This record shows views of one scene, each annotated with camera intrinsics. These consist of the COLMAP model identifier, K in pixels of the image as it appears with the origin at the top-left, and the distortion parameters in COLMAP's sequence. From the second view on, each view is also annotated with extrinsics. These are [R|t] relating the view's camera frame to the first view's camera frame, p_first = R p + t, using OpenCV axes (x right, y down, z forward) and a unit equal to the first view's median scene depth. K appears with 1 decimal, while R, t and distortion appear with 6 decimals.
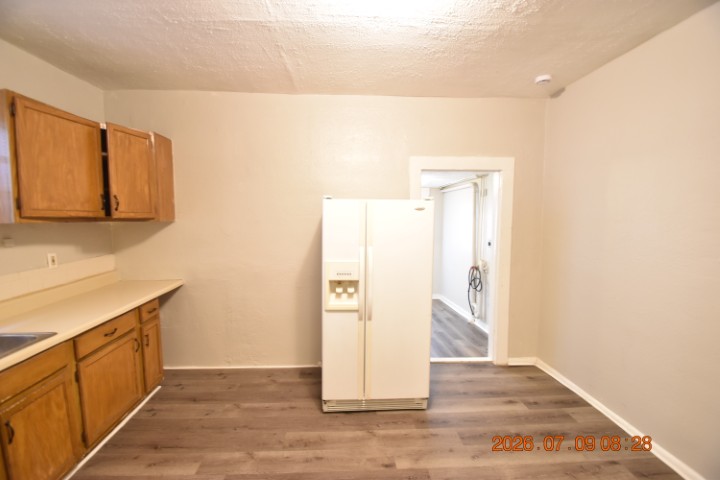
lens RADIAL K [[313.8, 0, 355.3], [0, 313.8, 243.1], [0, 0, 1]] dist [0.005442, -0.012190]
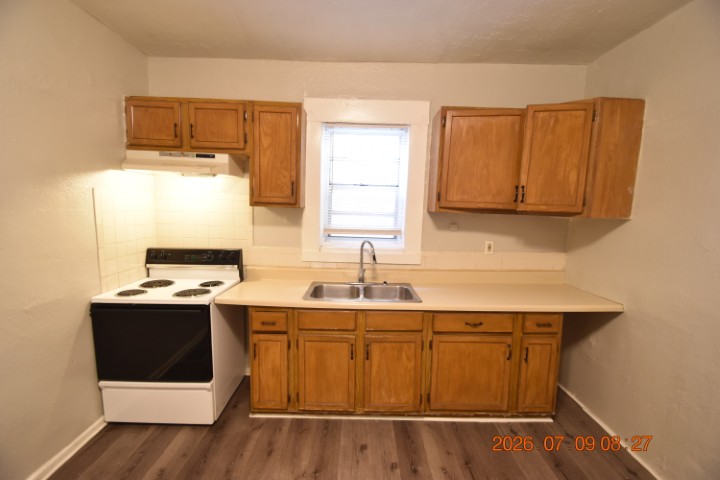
lens RADIAL K [[313.8, 0, 357.6], [0, 313.8, 243.7], [0, 0, 1]] dist [0.005442, -0.012190]
pose [[-0.051294, 0.118904, -0.991580, 0.181227], [-0.113107, 0.985807, 0.124063, -0.044350], [0.992258, 0.118518, -0.037117, 0.567677]]
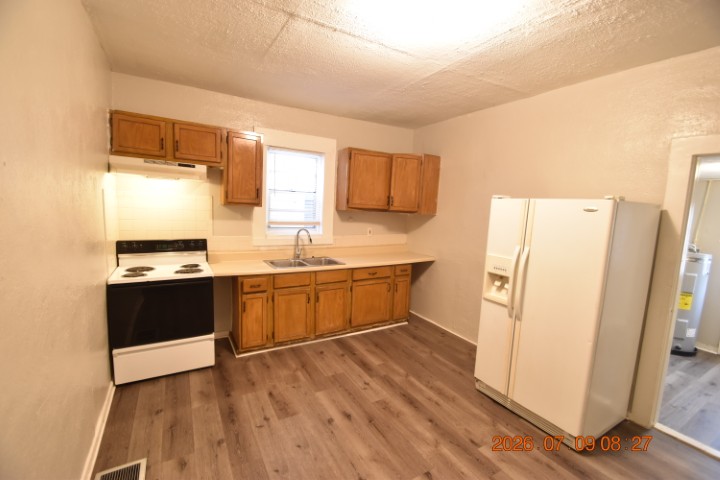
lens RADIAL K [[313.8, 0, 358.5], [0, 313.8, 243.5], [0, 0, 1]] dist [0.005442, -0.012190]
pose [[0.455883, 0.123453, -0.881436, 0.660783], [-0.121526, 0.989693, 0.075761, -0.009222], [0.881704, 0.072579, 0.466187, 0.071016]]
